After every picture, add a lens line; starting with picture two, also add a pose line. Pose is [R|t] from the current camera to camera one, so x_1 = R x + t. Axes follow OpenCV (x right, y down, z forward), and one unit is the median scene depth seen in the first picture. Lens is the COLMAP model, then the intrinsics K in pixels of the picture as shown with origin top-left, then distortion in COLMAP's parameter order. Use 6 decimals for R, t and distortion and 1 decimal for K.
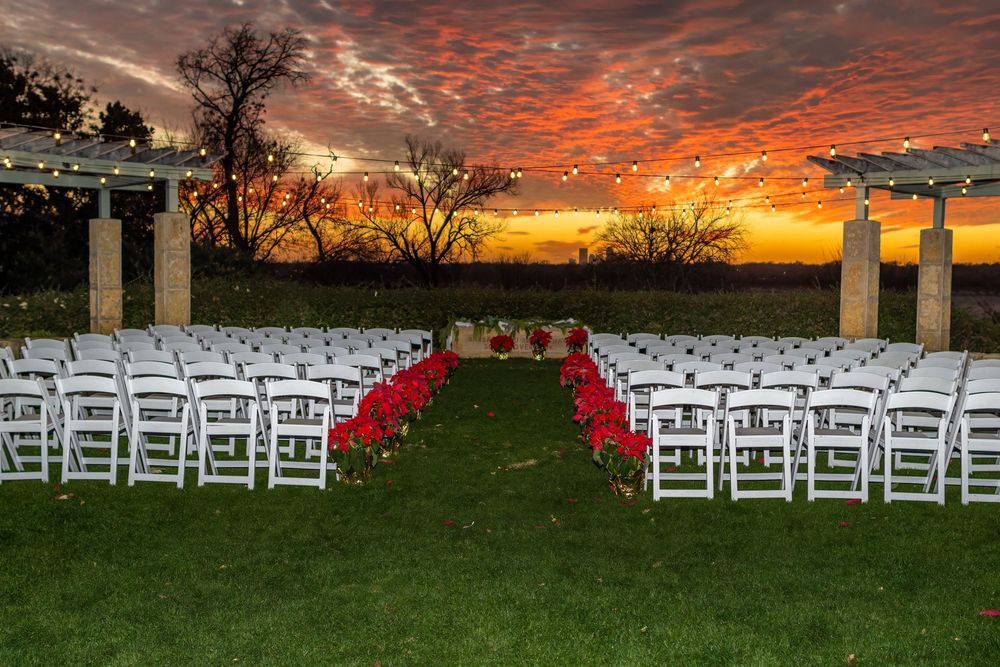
lens RADIAL K [[1115.0, 0, 500.0], [0, 1115.0, 333.5], [0, 0, 1]] dist [0.009668, 0.004183]
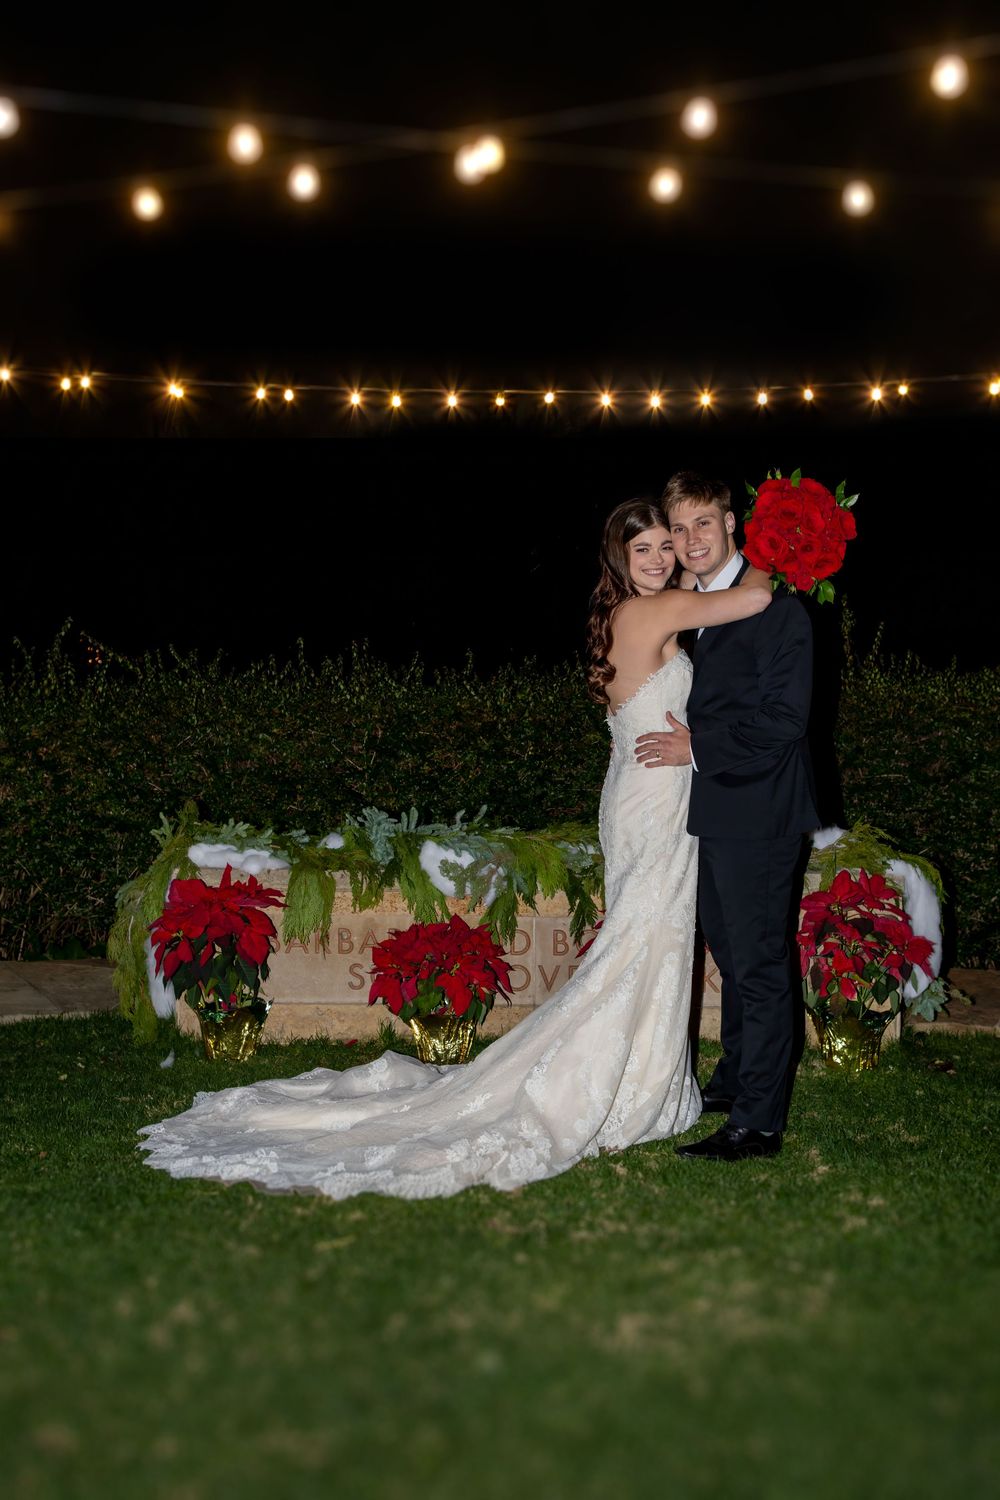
lens RADIAL K [[1672.6, 0, 500.0], [0, 1672.6, 750.0], [0, 0, 1]] dist [0.009668, 0.004183]
pose [[0.999961, -0.002058, -0.008621, 0.013170], [0.002096, 0.999988, 0.004380, -0.025958], [0.008612, -0.004398, 0.999953, 0.693860]]
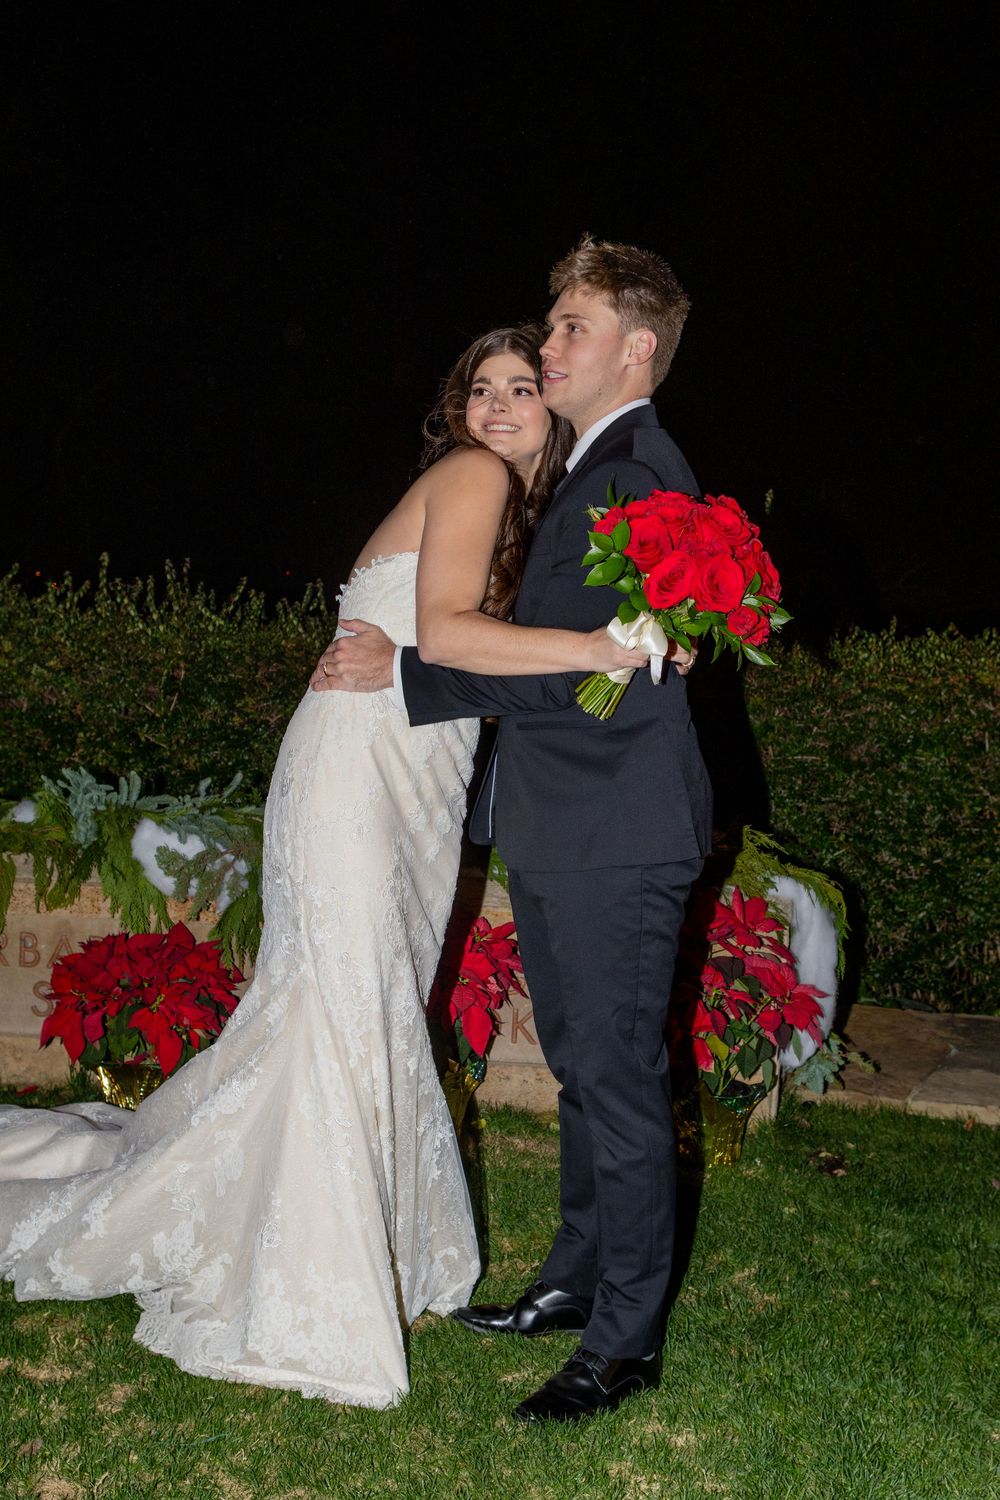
lens RADIAL K [[1697.9, 0, 498.1], [0, 1697.9, 775.9], [0, 0, 1]] dist [-0.010014, -0.007464]
pose [[0.998613, 0.047733, 0.022217, 0.034949], [-0.048668, 0.997862, 0.043611, -0.025807], [-0.020088, -0.044632, 0.998802, 0.762450]]
